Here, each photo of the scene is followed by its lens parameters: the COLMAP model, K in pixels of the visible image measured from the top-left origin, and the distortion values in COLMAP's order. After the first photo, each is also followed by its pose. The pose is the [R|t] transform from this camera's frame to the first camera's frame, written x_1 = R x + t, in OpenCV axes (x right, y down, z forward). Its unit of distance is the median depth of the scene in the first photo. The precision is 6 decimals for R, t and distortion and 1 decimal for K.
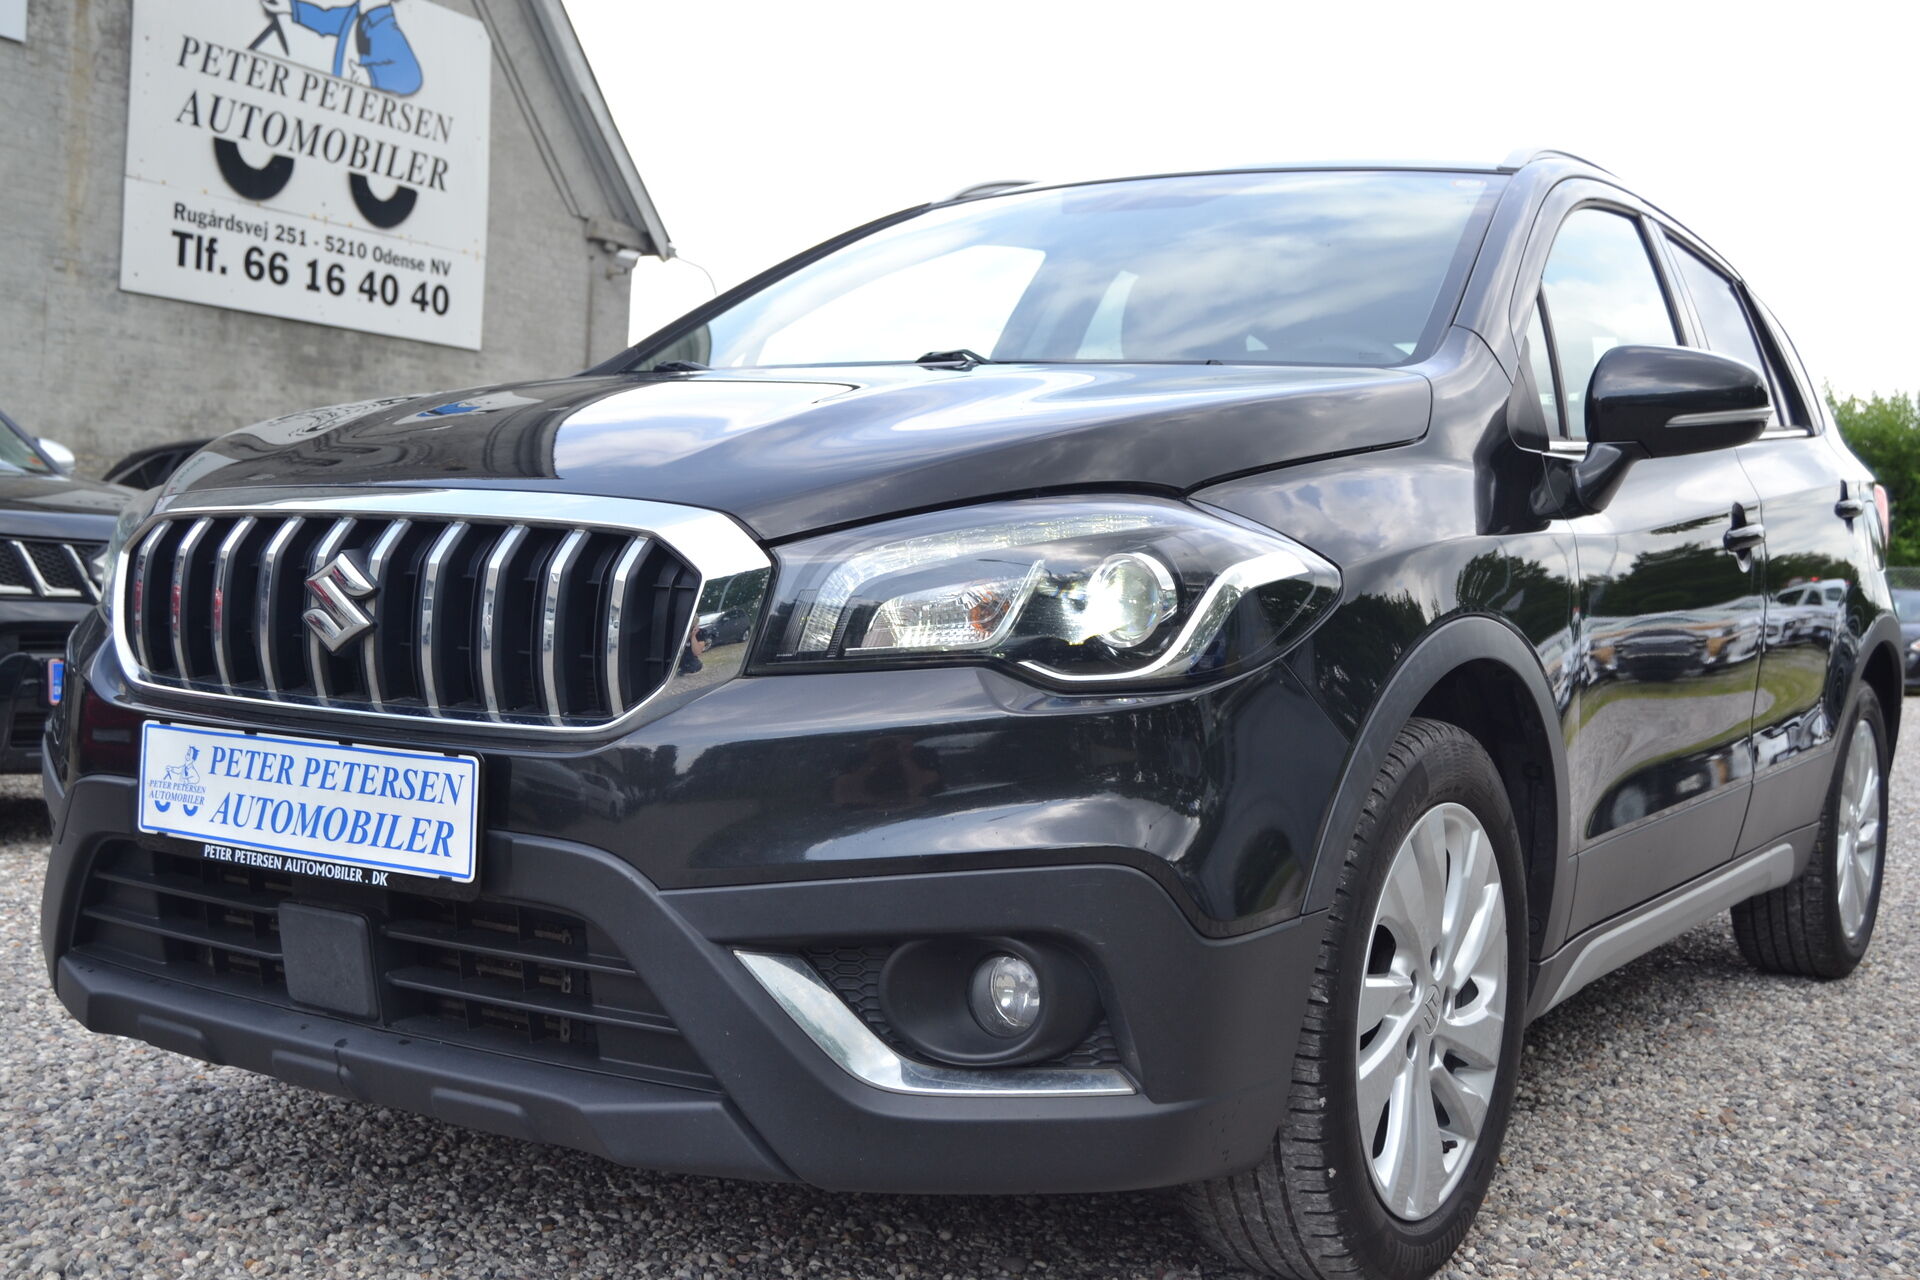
lens RADIAL K [[2174.6, 0, 960.0], [0, 2174.6, 640.0], [0, 0, 1]] dist [-0.060237, 0.010971]
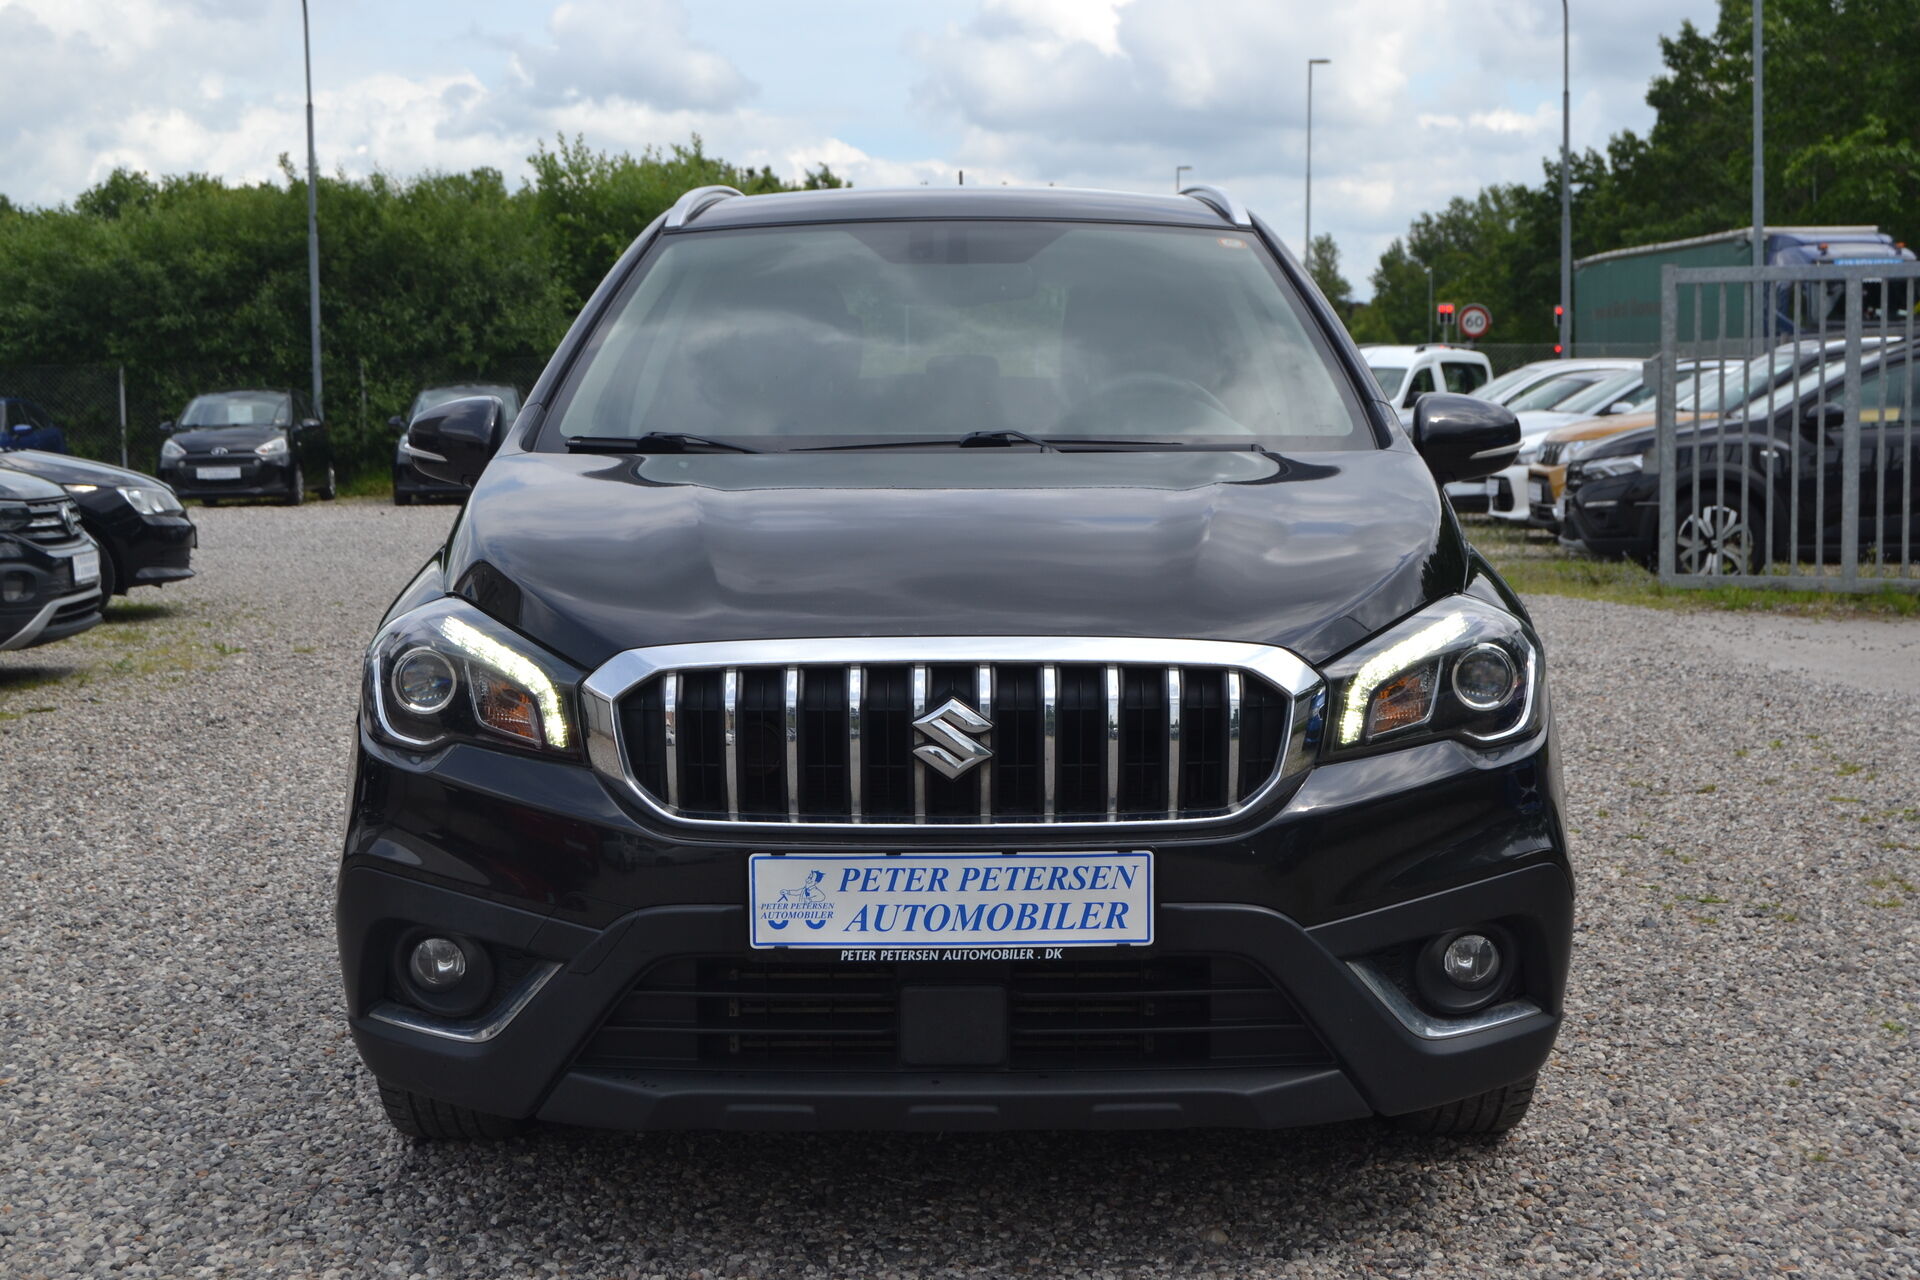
lens RADIAL K [[2721.4, 0, 960.0], [0, 2721.4, 640.0], [0, 0, 1]] dist [-0.024076, 0.005153]
pose [[0.841920, -0.097797, 0.530666, -0.867051], [0.057931, 0.994137, 0.091301, -0.169159], [-0.536483, -0.046126, 0.842649, -0.240123]]
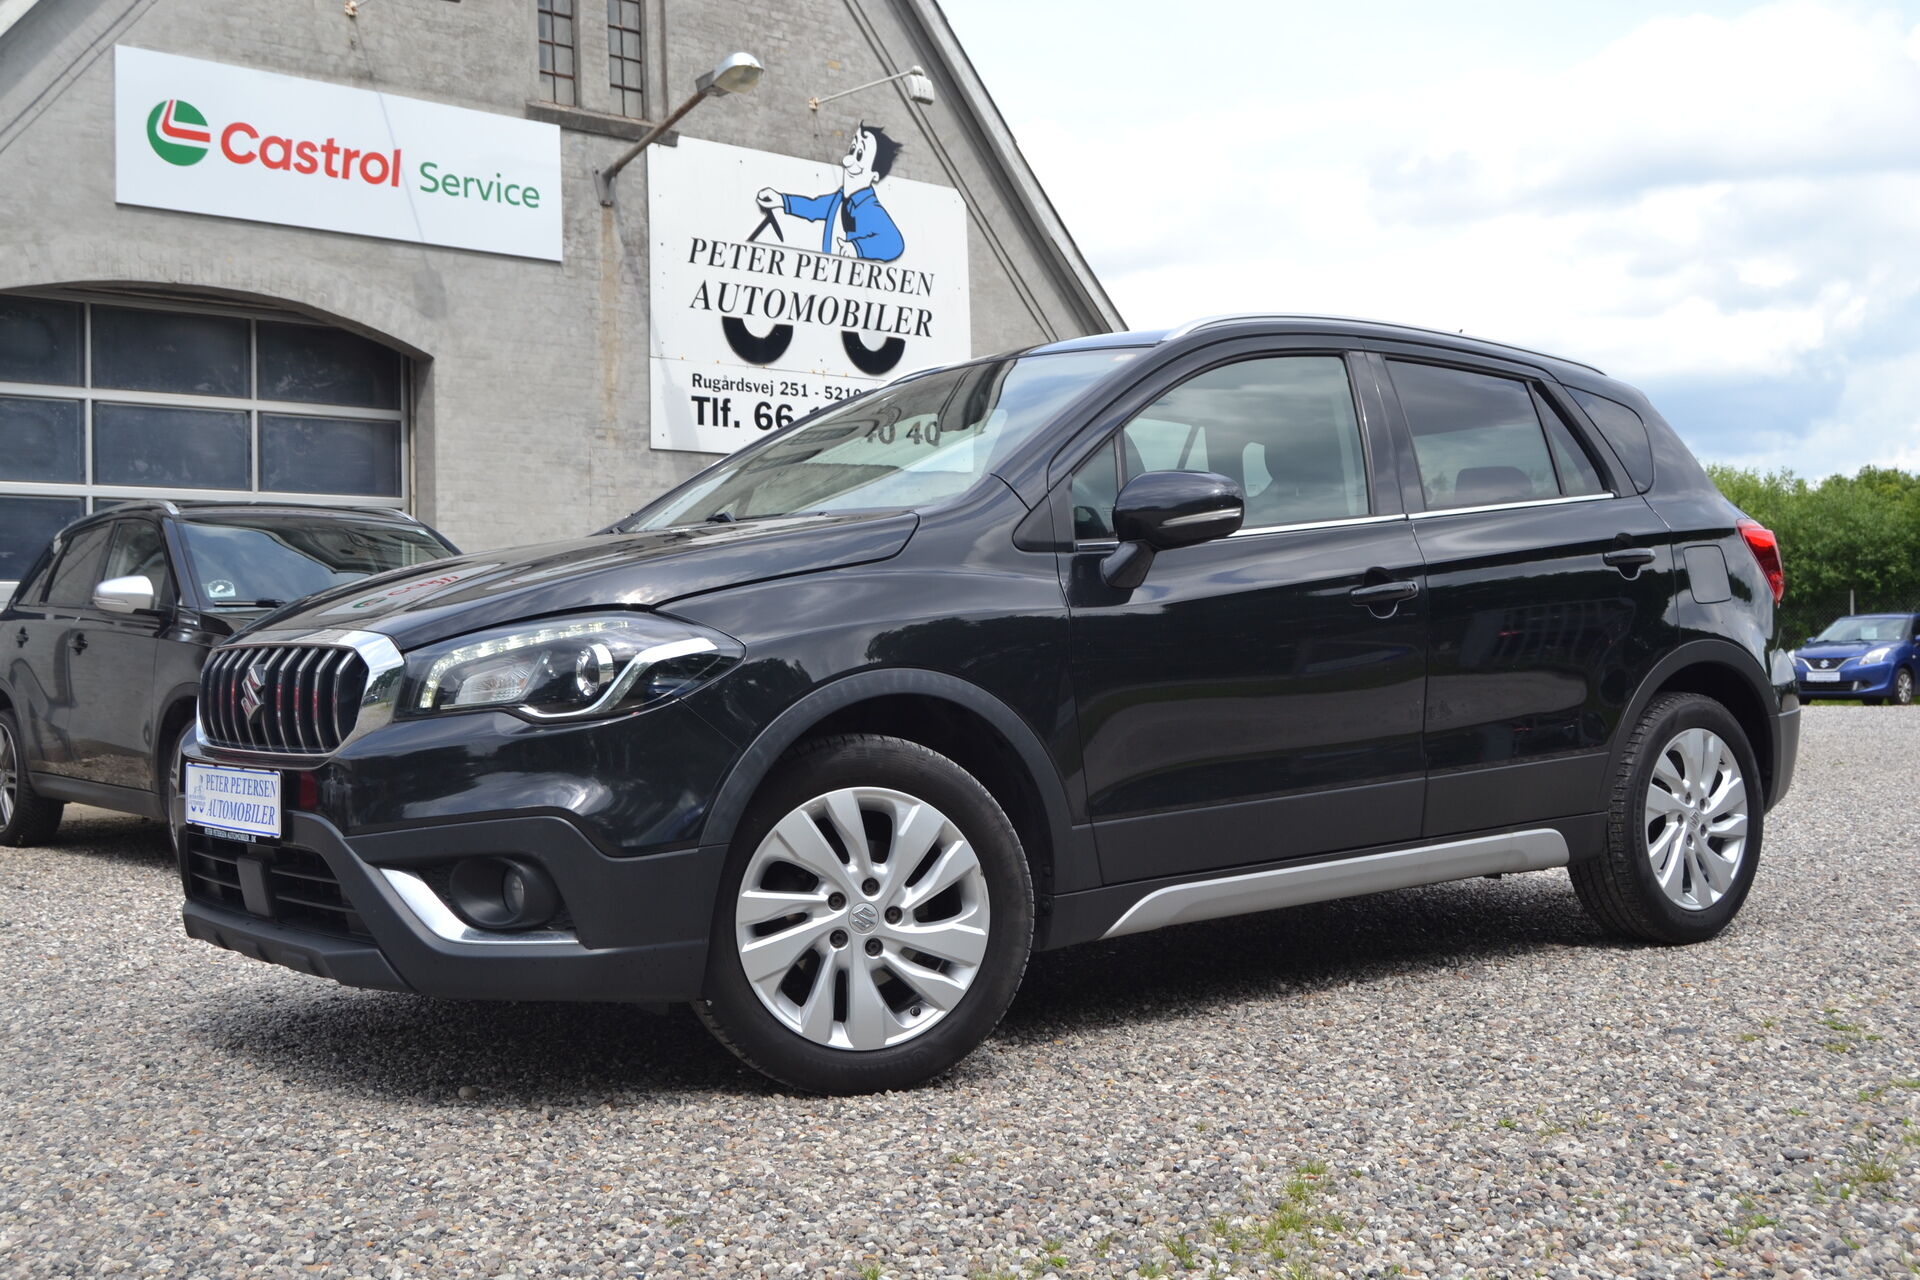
lens RADIAL K [[2126.1, 0, 960.0], [0, 2126.1, 640.0], [0, 0, 1]] dist [-0.070237, 0.012964]
pose [[0.946693, -0.057871, -0.316895, 0.681789], [0.046525, 0.997980, -0.043260, 0.034021], [0.318758, 0.026210, 0.947474, -0.412192]]
